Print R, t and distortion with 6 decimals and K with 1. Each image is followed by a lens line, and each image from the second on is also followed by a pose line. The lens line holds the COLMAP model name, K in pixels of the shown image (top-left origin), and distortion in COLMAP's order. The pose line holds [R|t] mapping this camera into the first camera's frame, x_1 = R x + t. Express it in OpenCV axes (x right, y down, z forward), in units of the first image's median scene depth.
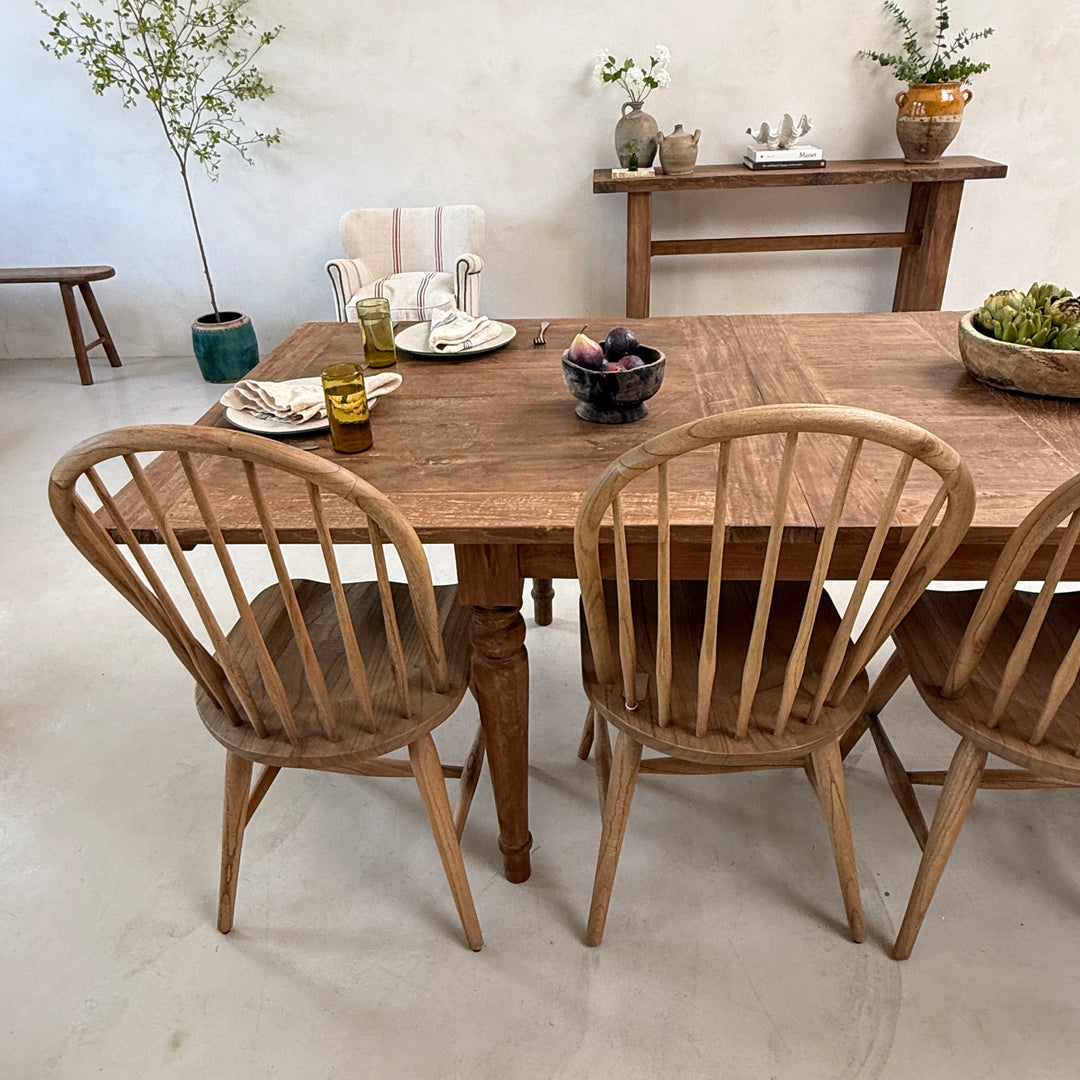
lens RADIAL K [[854.4, 0, 539.6], [0, 854.4, 535.1], [0, 0, 1]] dist [-0.005536, 0.004194]
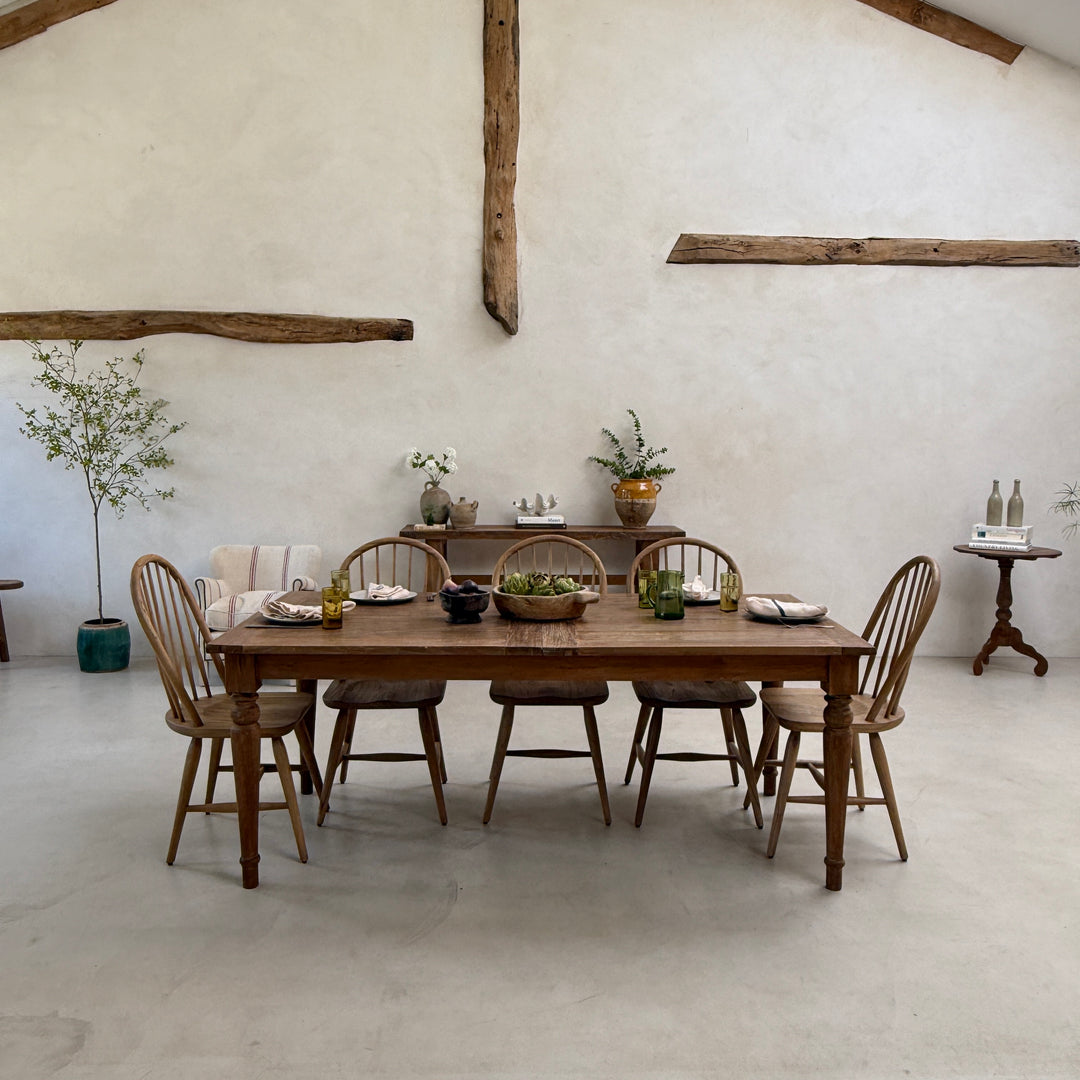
lens RADIAL K [[952.6, 0, 534.7], [0, 952.6, 543.4], [0, 0, 1]] dist [-0.001517, -0.001414]
pose [[0.995916, 0.038236, 0.081794, 0.155019], [-0.003063, 0.919690, -0.392634, 0.211175], [-0.090238, 0.390780, 0.916050, -0.431447]]
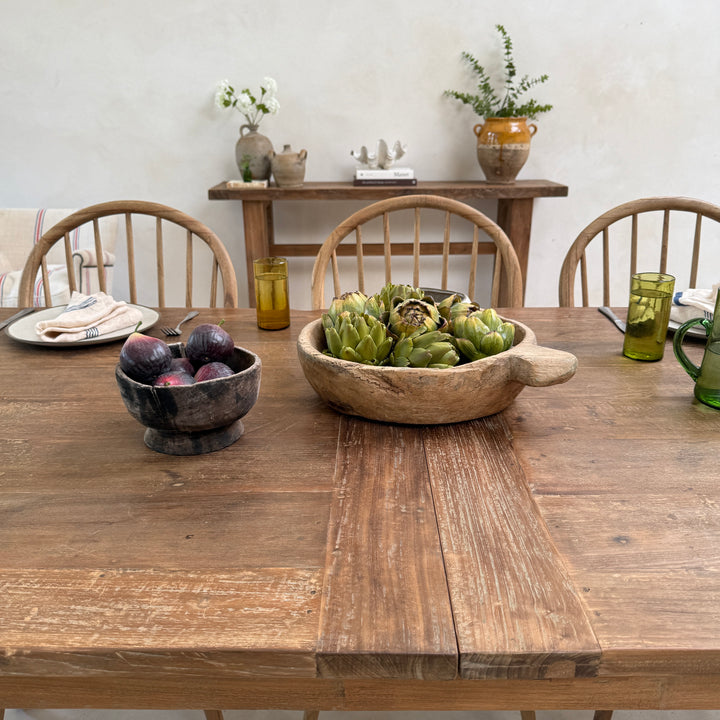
lens RADIAL K [[687.4, 0, 367.5], [0, 687.4, 370.5], [0, 0, 1]] dist [0.013544, 0.000000]
pose [[0.996462, 0.008824, 0.083576, 0.194568], [0.004400, 0.987631, -0.156736, -0.041678], [-0.083925, 0.156549, 0.984098, 0.139953]]
